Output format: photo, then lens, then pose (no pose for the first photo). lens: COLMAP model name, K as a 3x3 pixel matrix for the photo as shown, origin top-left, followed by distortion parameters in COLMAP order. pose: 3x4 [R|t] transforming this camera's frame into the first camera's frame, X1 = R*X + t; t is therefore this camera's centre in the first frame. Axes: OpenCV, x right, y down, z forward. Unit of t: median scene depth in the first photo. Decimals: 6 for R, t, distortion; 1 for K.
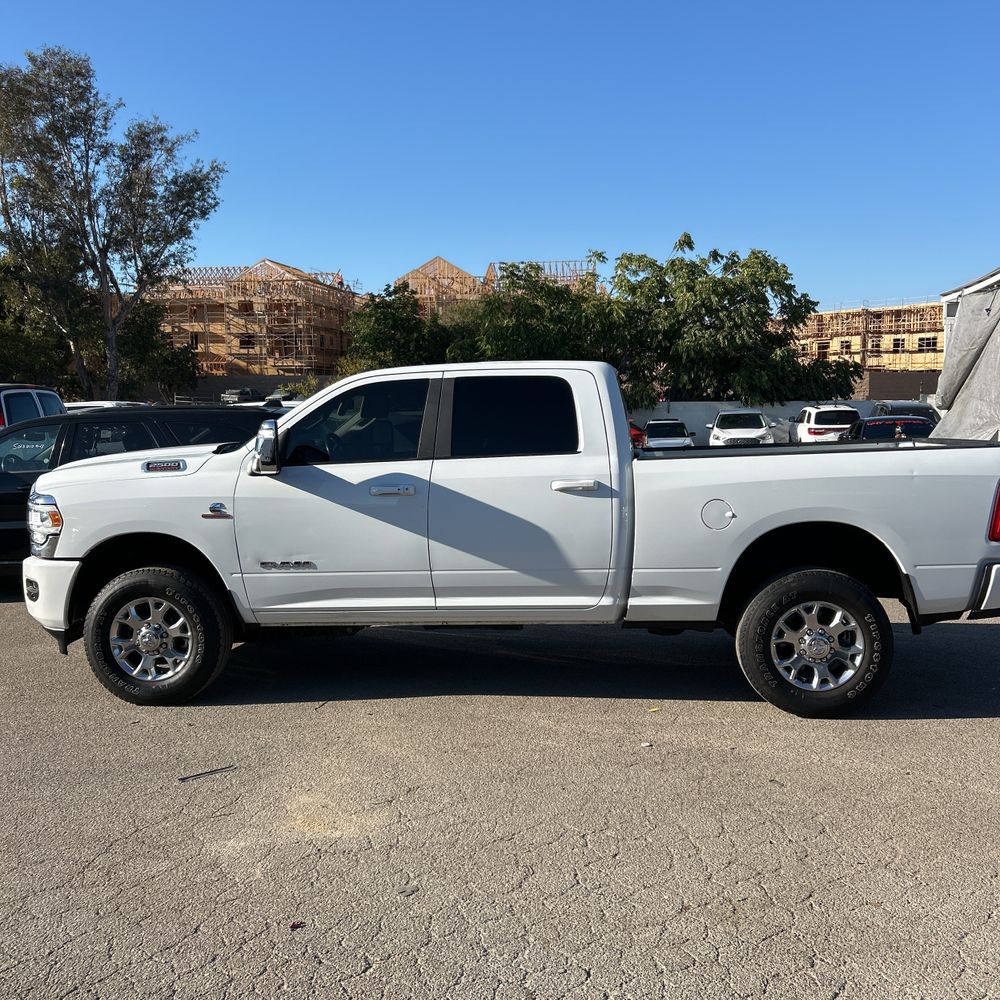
lens RADIAL K [[1014.2, 0, 515.3], [0, 1014.2, 479.0], [0, 0, 1]] dist [0.023602, 0.000000]
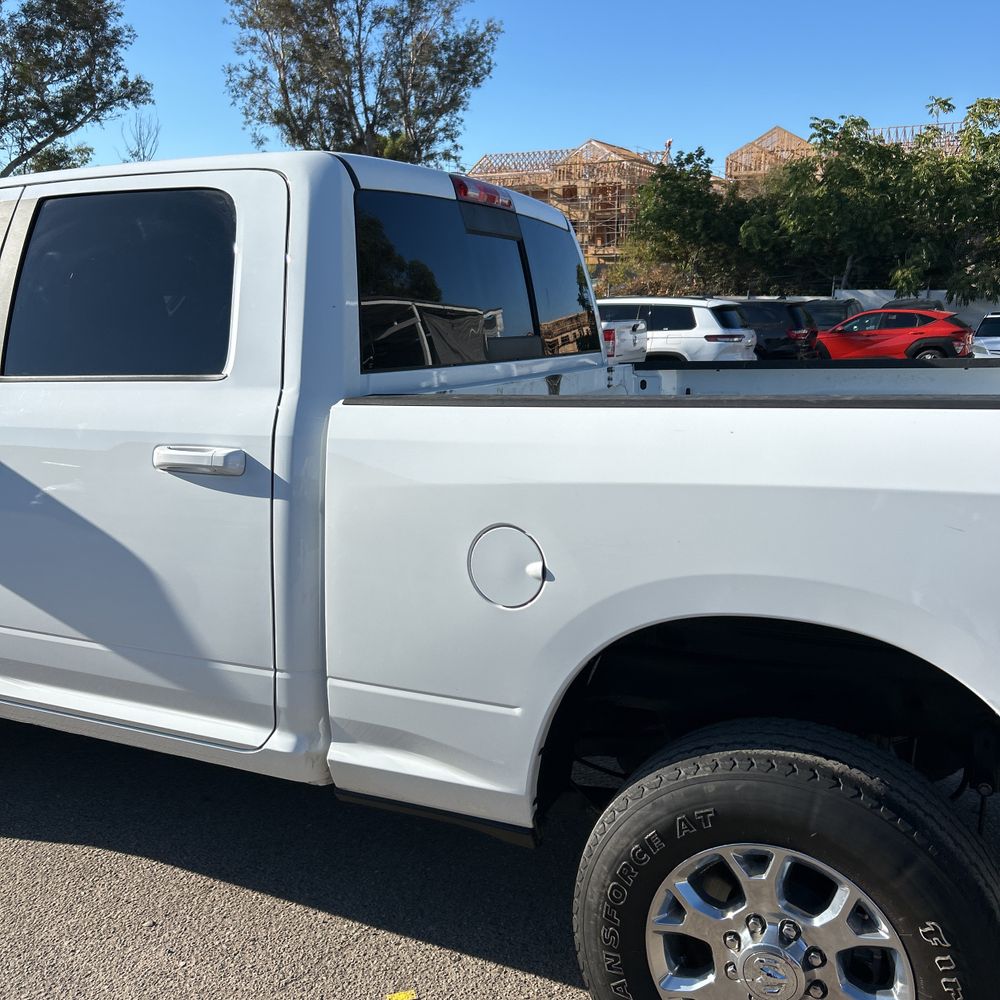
lens RADIAL K [[1014.2, 0, 514.0], [0, 1014.2, 505.6], [0, 0, 1]] dist [0.023602, 0.000000]
pose [[0.944081, 0.069027, -0.322408, 0.049795], [-0.026435, 0.990539, 0.134664, -0.005437], [0.328653, -0.118611, 0.936973, 0.105675]]
